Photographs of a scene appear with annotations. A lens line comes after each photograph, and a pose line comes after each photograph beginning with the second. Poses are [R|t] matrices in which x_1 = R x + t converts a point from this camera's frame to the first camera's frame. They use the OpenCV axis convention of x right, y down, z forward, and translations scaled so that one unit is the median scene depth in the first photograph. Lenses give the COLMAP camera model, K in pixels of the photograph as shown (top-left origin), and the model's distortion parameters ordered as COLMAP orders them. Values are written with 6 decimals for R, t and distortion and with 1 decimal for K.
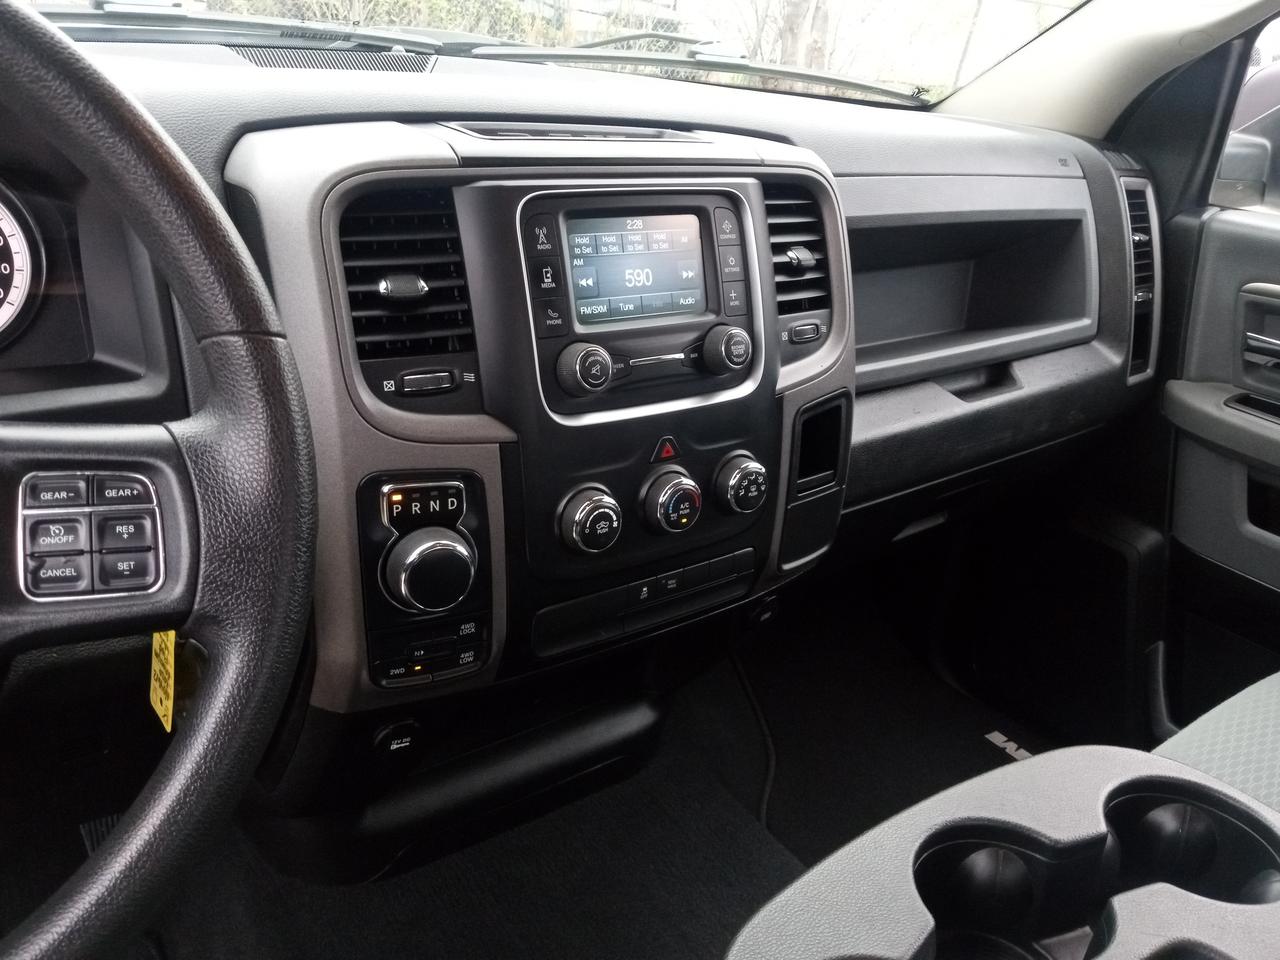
lens RADIAL K [[1040.8, 0, 646.7], [0, 1040.8, 480.7], [0, 0, 1]] dist [0.069576, -0.147417]
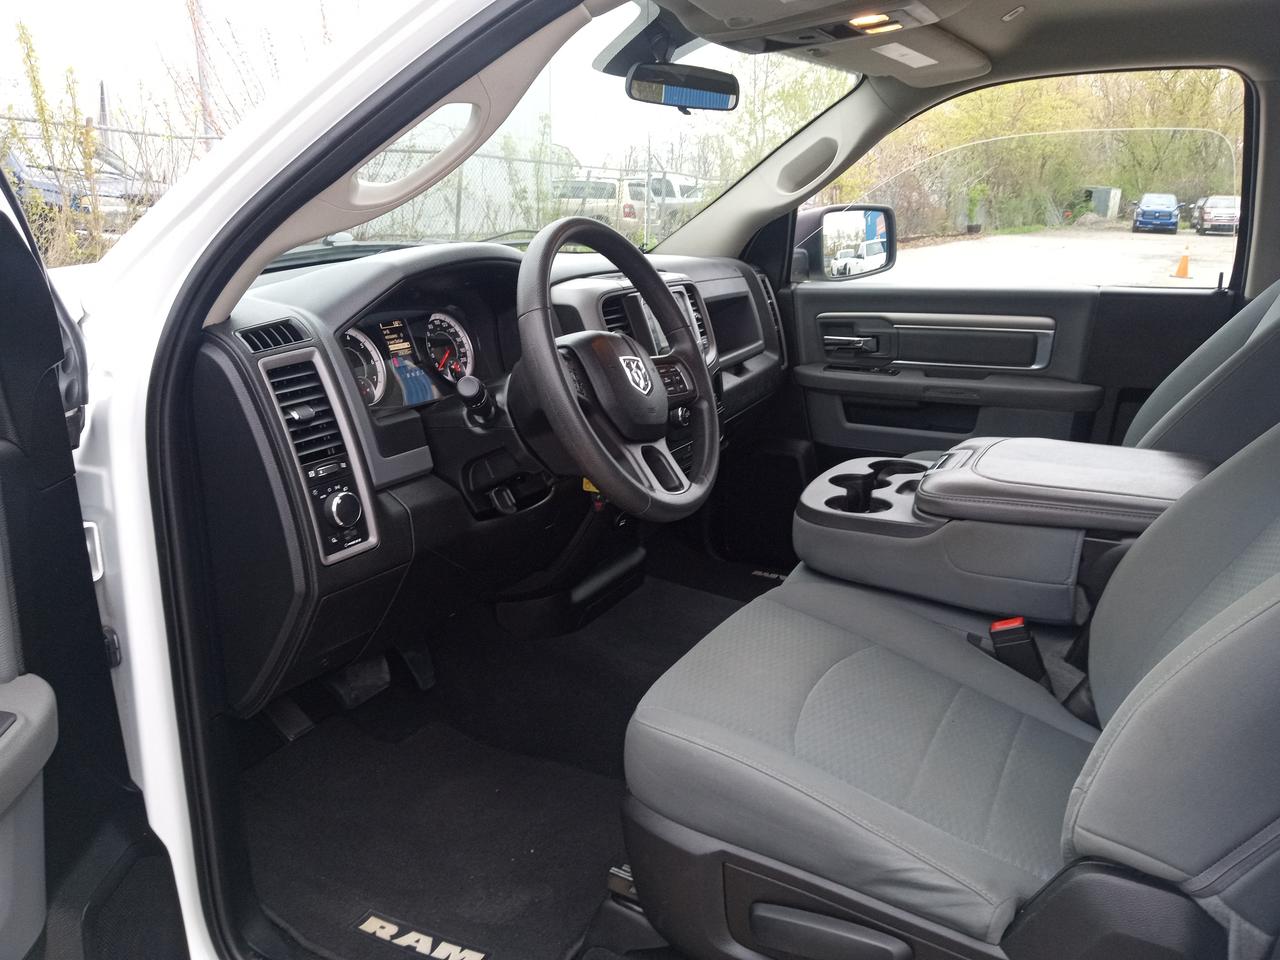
lens RADIAL K [[1040.8, 0, 646.7], [0, 1040.8, 480.7], [0, 0, 1]] dist [0.069576, -0.147417]
pose [[0.880491, -0.192833, 0.433072, -0.721422], [0.246126, 0.966710, -0.069960, 0.202074], [-0.405164, 0.168189, 0.898640, -0.718509]]
